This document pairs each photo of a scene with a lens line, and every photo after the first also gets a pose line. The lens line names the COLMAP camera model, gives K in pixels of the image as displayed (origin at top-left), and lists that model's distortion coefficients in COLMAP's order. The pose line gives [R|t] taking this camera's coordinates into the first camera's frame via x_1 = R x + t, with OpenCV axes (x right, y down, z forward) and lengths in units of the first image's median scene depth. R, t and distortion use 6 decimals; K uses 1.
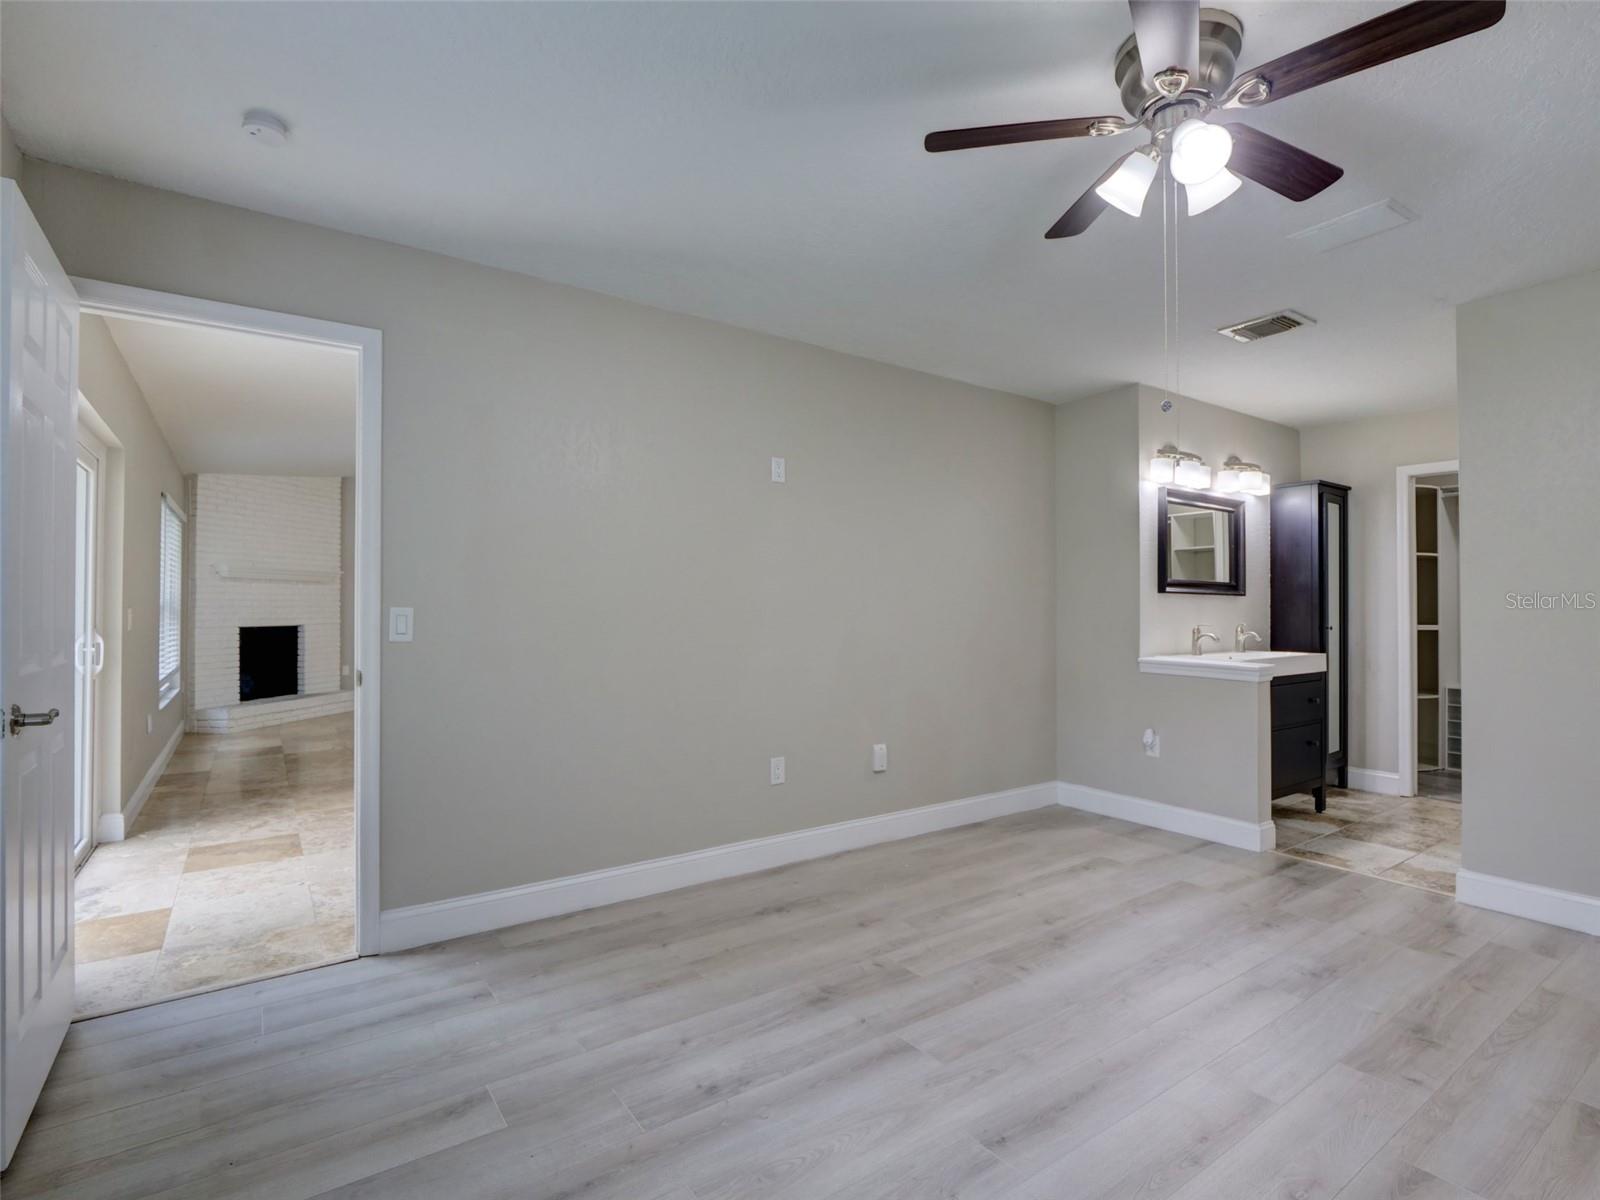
lens RADIAL K [[782.2, 0, 801.0], [0, 782.2, 601.8], [0, 0, 1]] dist [-0.014761, 0.000745]
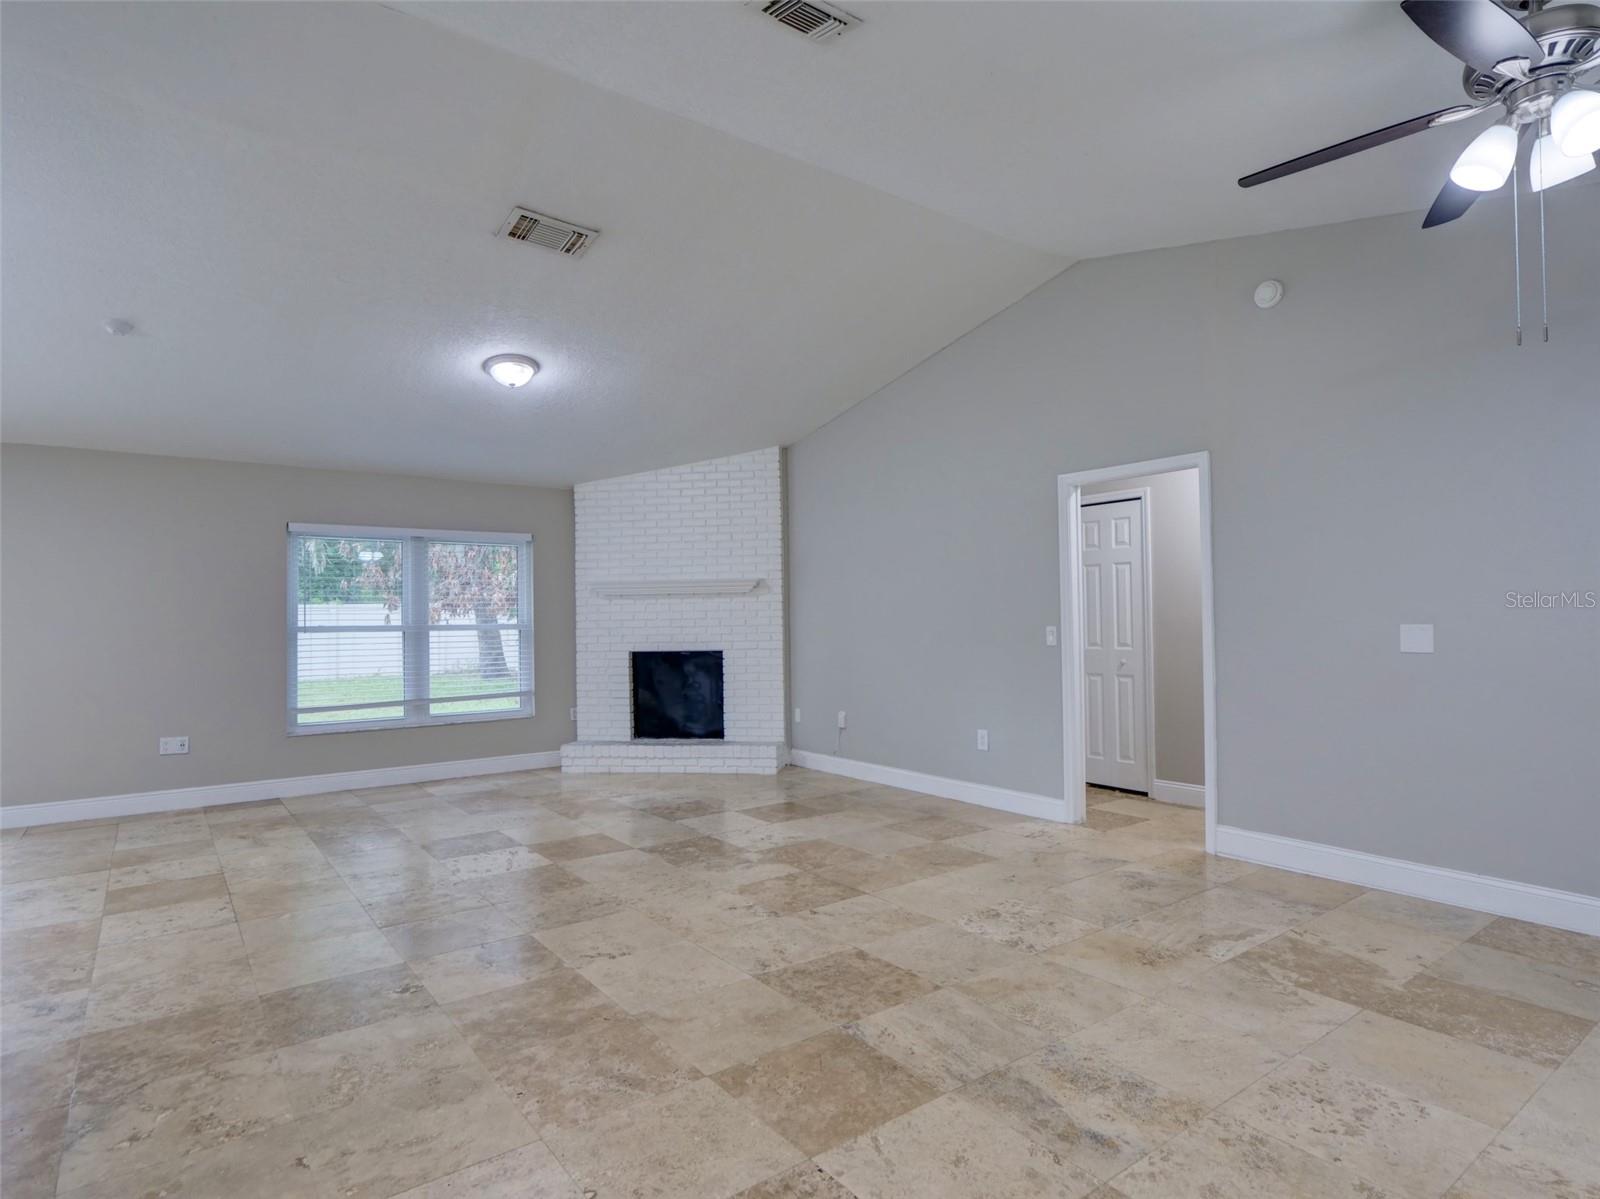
lens RADIAL K [[870.4, 0, 797.6], [0, 870.4, 599.9], [0, 0, 1]] dist [-0.003639, 0.001727]
pose [[0.028370, -0.026370, -0.999250, 0.253456], [0.022474, 0.999416, -0.025737, 0.004429], [0.999345, -0.021727, 0.028946, 1.187082]]
